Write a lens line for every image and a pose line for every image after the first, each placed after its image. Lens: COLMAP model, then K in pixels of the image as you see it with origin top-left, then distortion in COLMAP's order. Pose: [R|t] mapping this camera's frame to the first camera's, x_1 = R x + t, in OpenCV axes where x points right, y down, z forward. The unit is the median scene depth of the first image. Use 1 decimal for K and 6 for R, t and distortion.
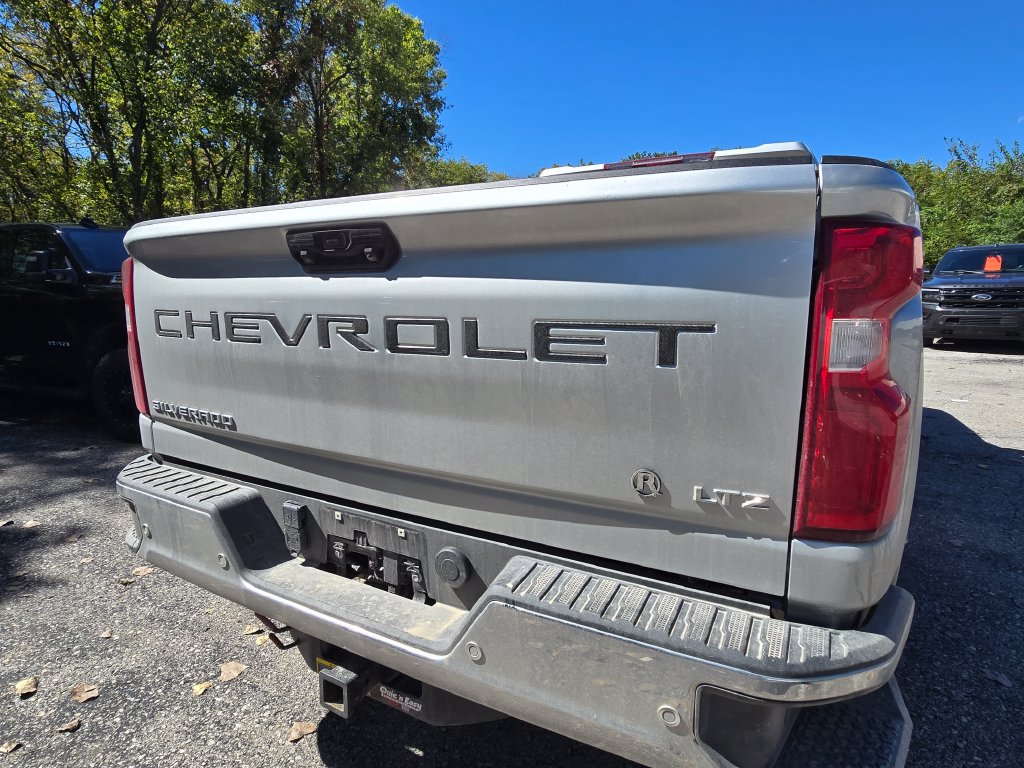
lens RADIAL K [[562.4, 0, 513.6], [0, 562.4, 381.9], [0, 0, 1]] dist [0.000428, -0.003508]
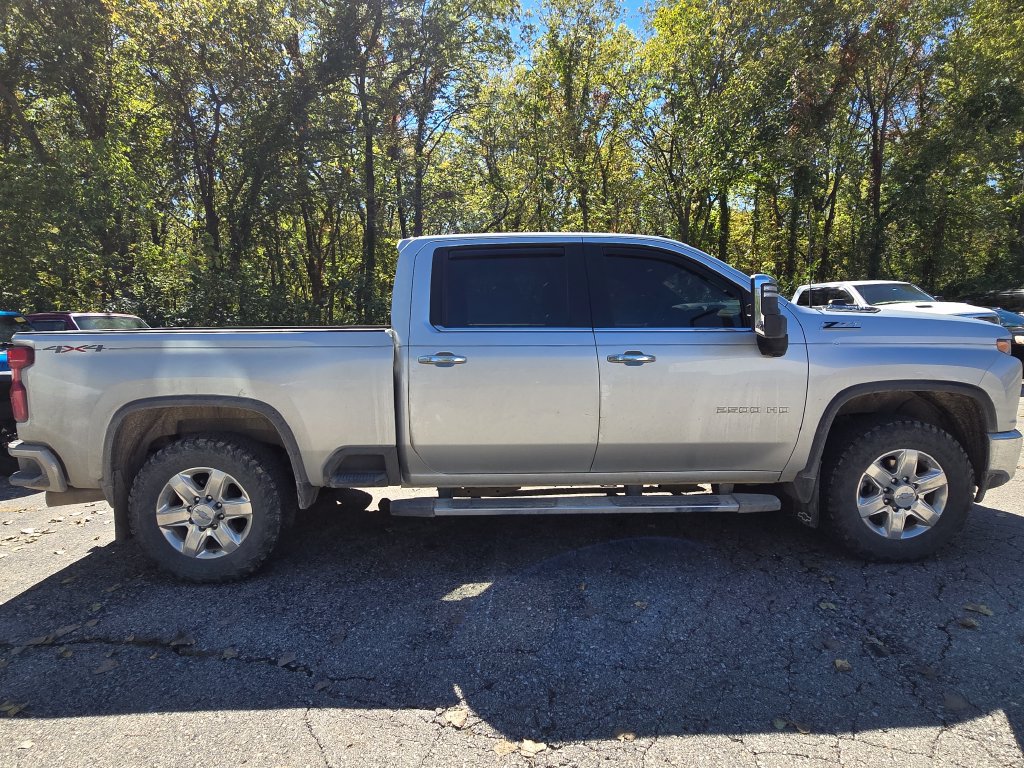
lens RADIAL K [[562.4, 0, 513.2], [0, 562.4, 386.1], [0, 0, 1]] dist [0.000428, -0.003508]
pose [[0.482466, 0.092923, -0.870972, 0.239573], [-0.125593, 0.991421, 0.036203, -0.023121], [0.866864, 0.091921, 0.489997, 0.081796]]
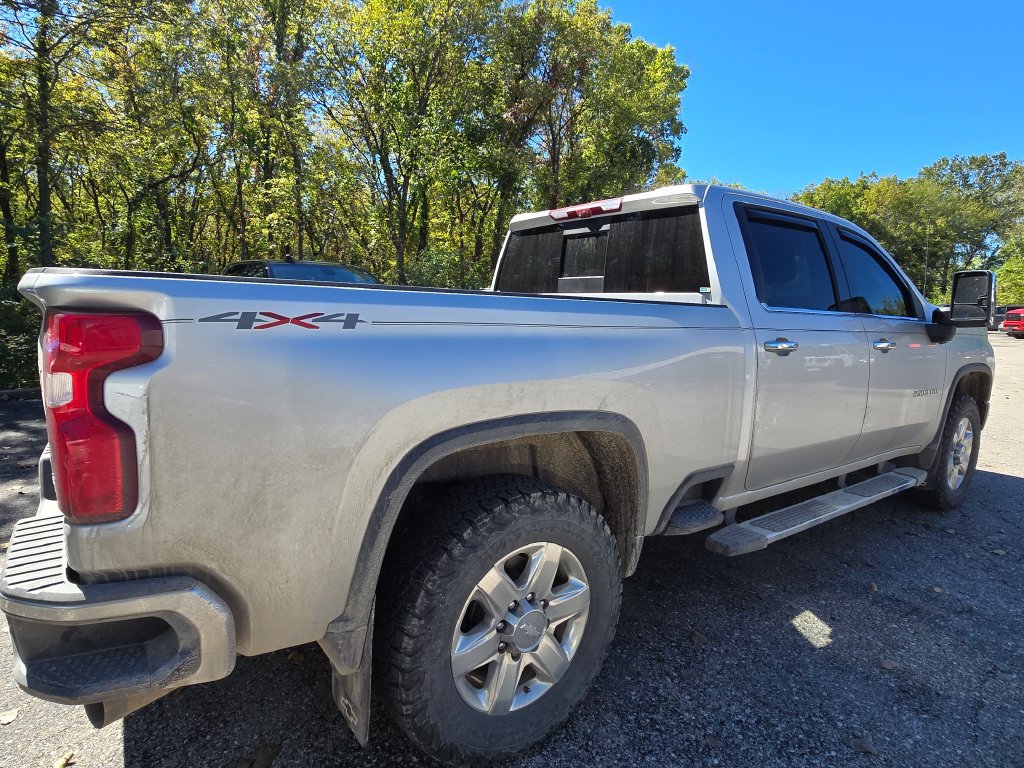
lens RADIAL K [[562.4, 0, 511.3], [0, 562.4, 382.2], [0, 0, 1]] dist [0.000428, -0.003508]
pose [[0.899546, 0.084599, -0.428557, 0.093302], [-0.100228, 0.994866, -0.013989, -0.006990], [0.425173, 0.055537, 0.903407, 0.004601]]
